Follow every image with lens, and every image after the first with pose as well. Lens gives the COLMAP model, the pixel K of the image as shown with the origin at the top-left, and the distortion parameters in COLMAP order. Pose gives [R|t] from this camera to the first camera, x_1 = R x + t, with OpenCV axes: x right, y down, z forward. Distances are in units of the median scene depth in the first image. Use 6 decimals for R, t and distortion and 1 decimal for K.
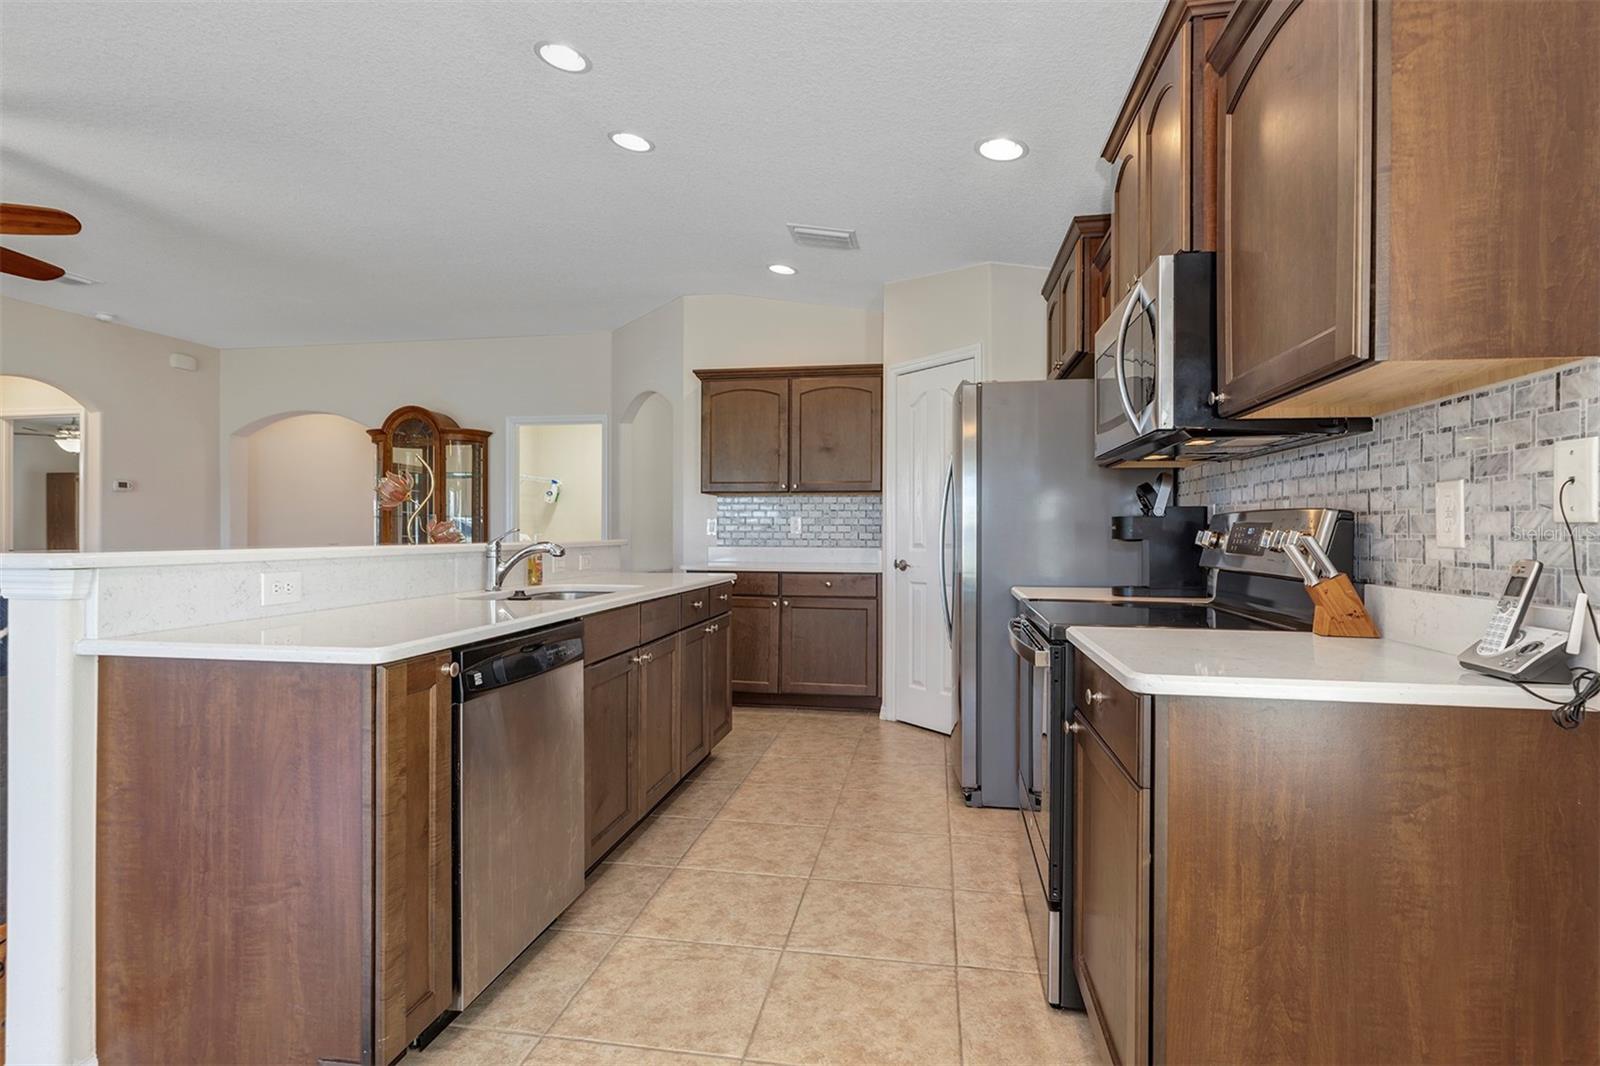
lens RADIAL K [[806.6, 0, 800.0], [0, 806.6, 533.0], [0, 0, 1]] dist [0.000368, -0.000266]
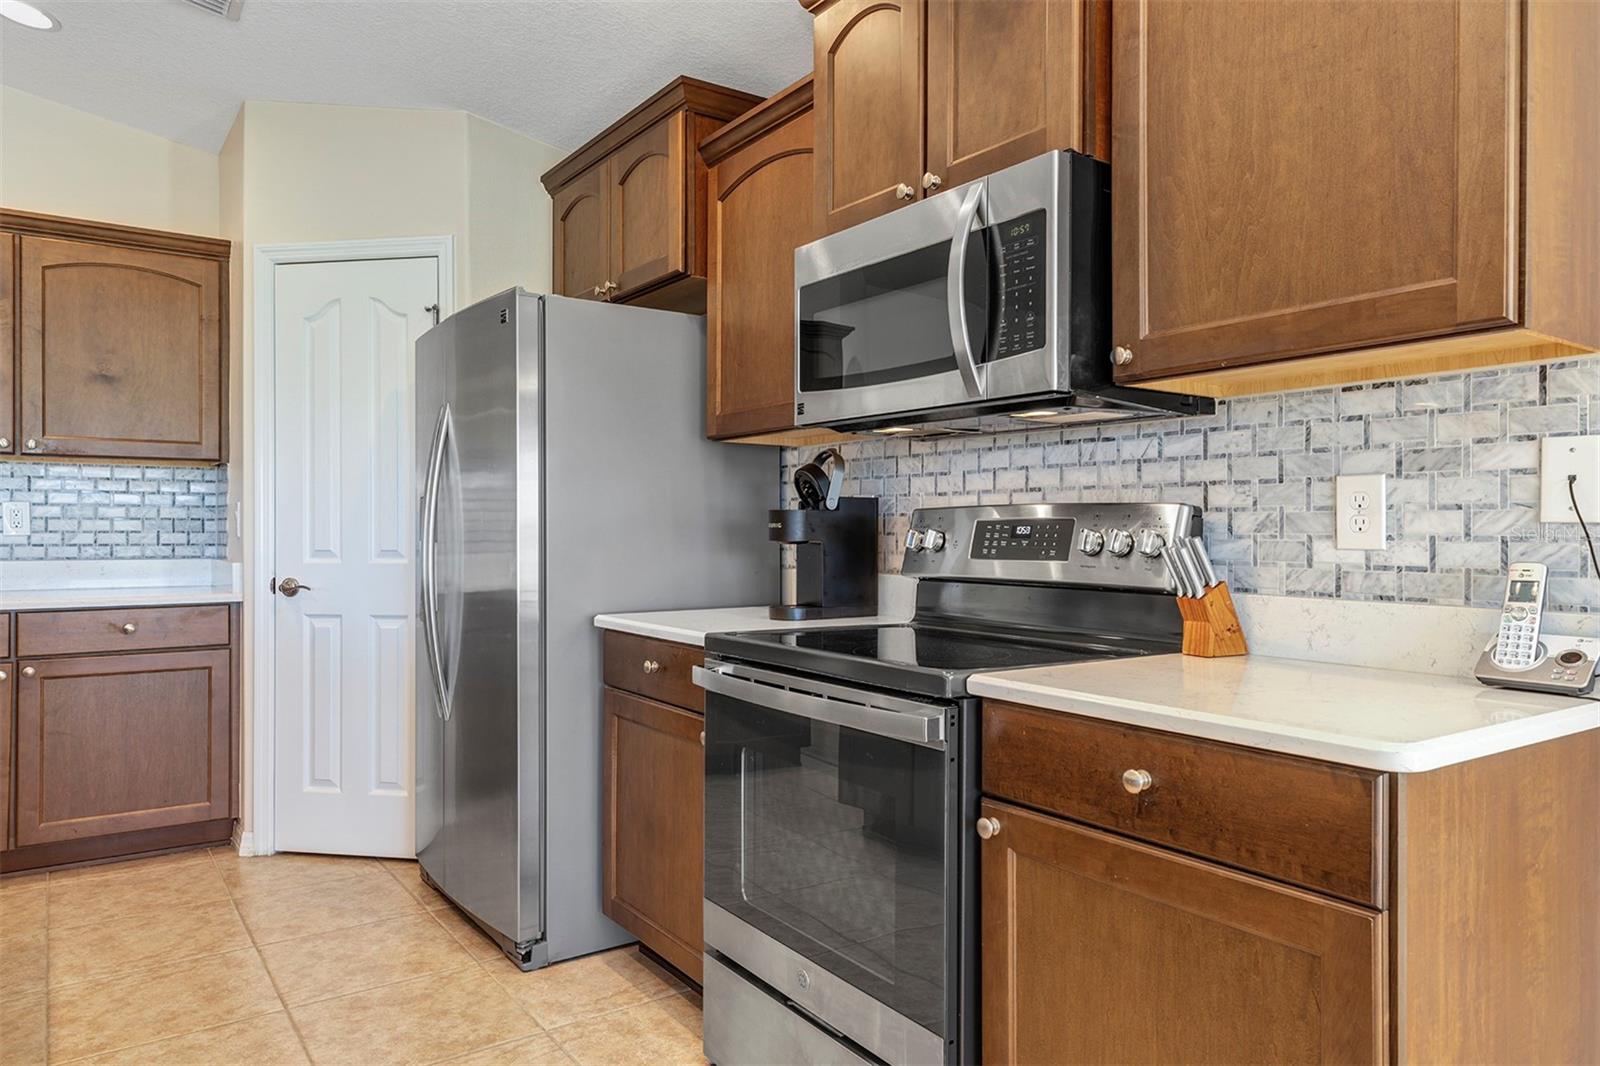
lens RADIAL K [[1041.0, 0, 800.0], [0, 1041.0, 533.0], [0, 0, 1]] dist [0.005197, 0.002189]
pose [[0.709170, -0.005536, 0.705016, -0.245034], [0.003039, 0.999984, 0.004796, -0.004024], [-0.705031, -0.001259, 0.709176, 0.327789]]
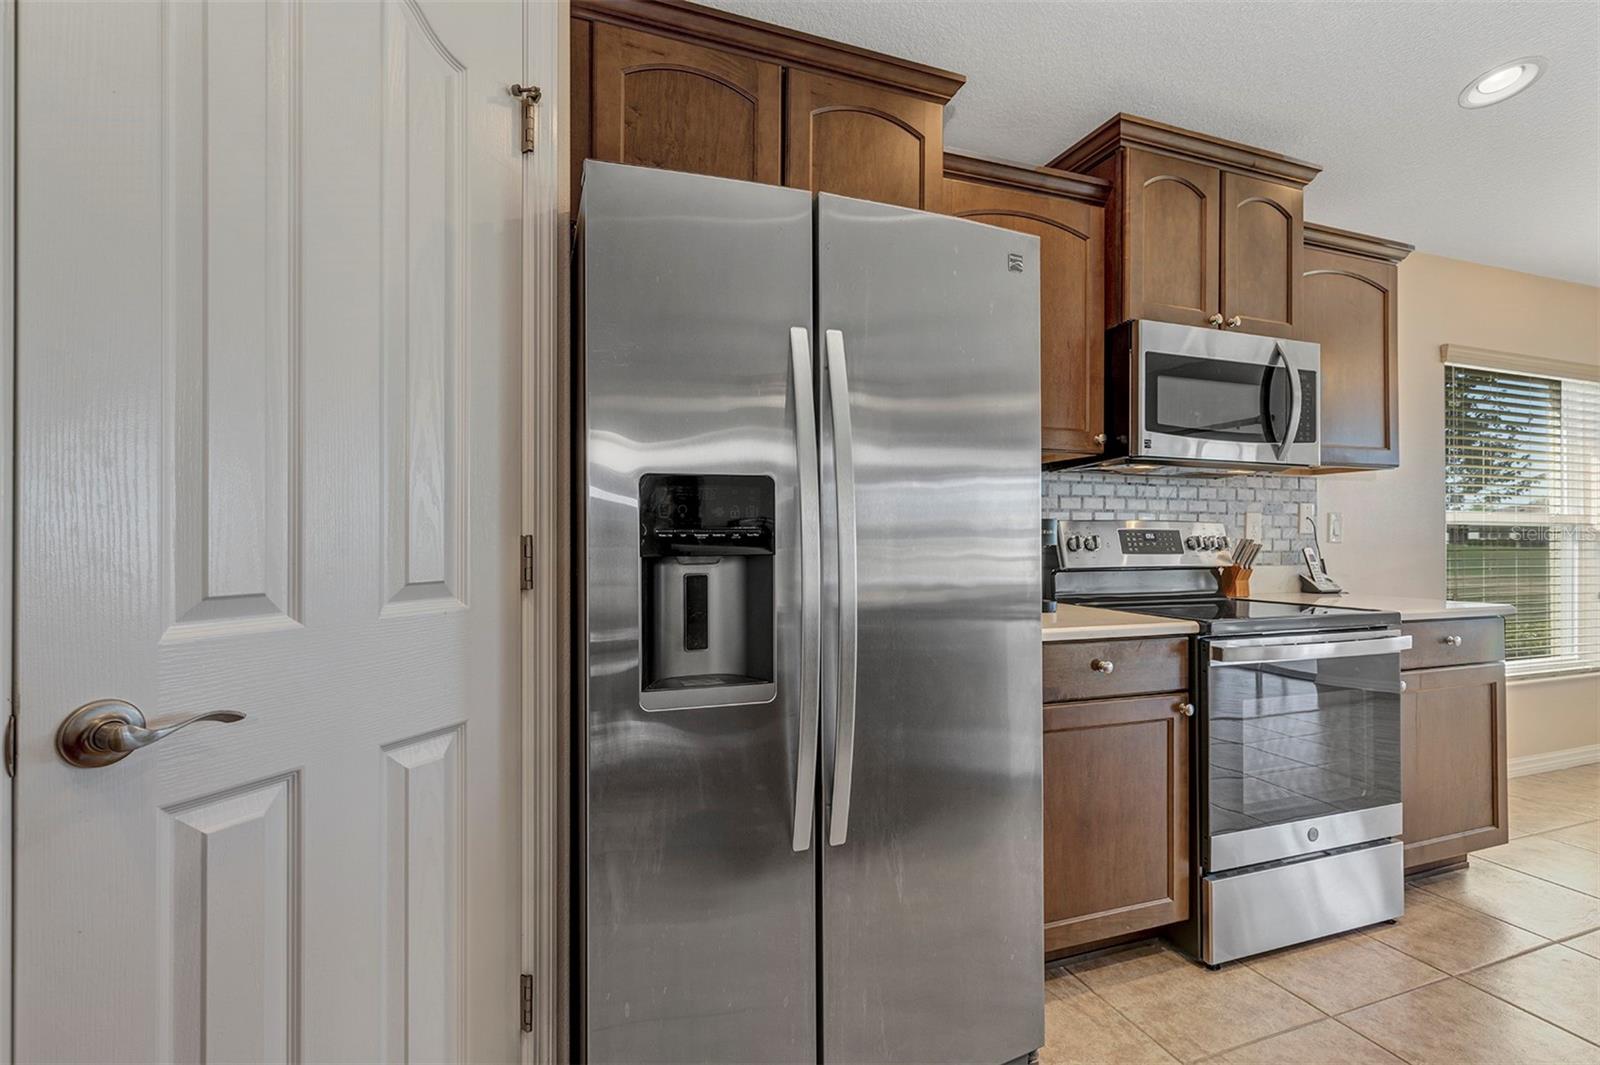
lens RADIAL K [[717.4, 0, 793.0], [0, 717.4, 530.1], [0, 0, 1]] dist [0.005708, -0.000746]
pose [[-0.492634, -0.000625, 0.870236, -0.131920], [-0.003570, 0.999993, -0.001302, -0.006456], [-0.870229, -0.003748, -0.492633, 1.594610]]
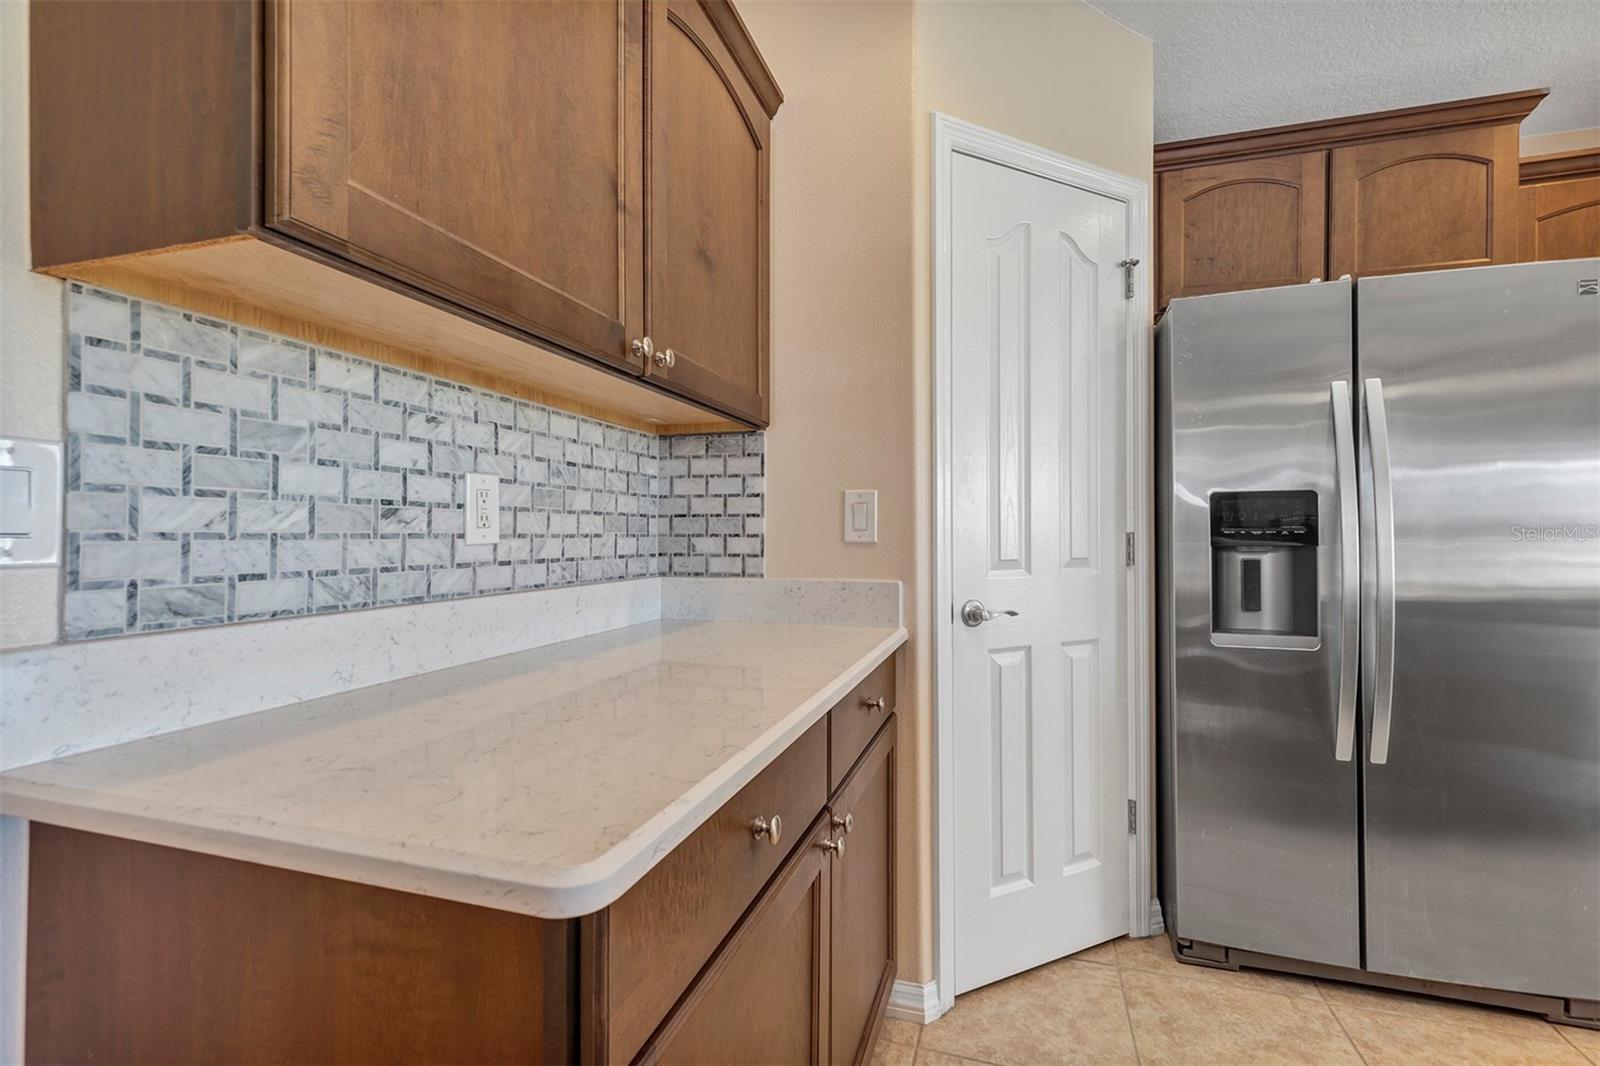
lens RADIAL K [[717.4, 0, 793.0], [0, 717.4, 530.6], [0, 0, 1]] dist [0.005708, -0.000746]
pose [[0.145995, -0.001076, 0.989285, -0.427443], [0.000905, 0.999999, 0.000954, -0.005994], [-0.989285, 0.000756, 0.145996, 1.747241]]
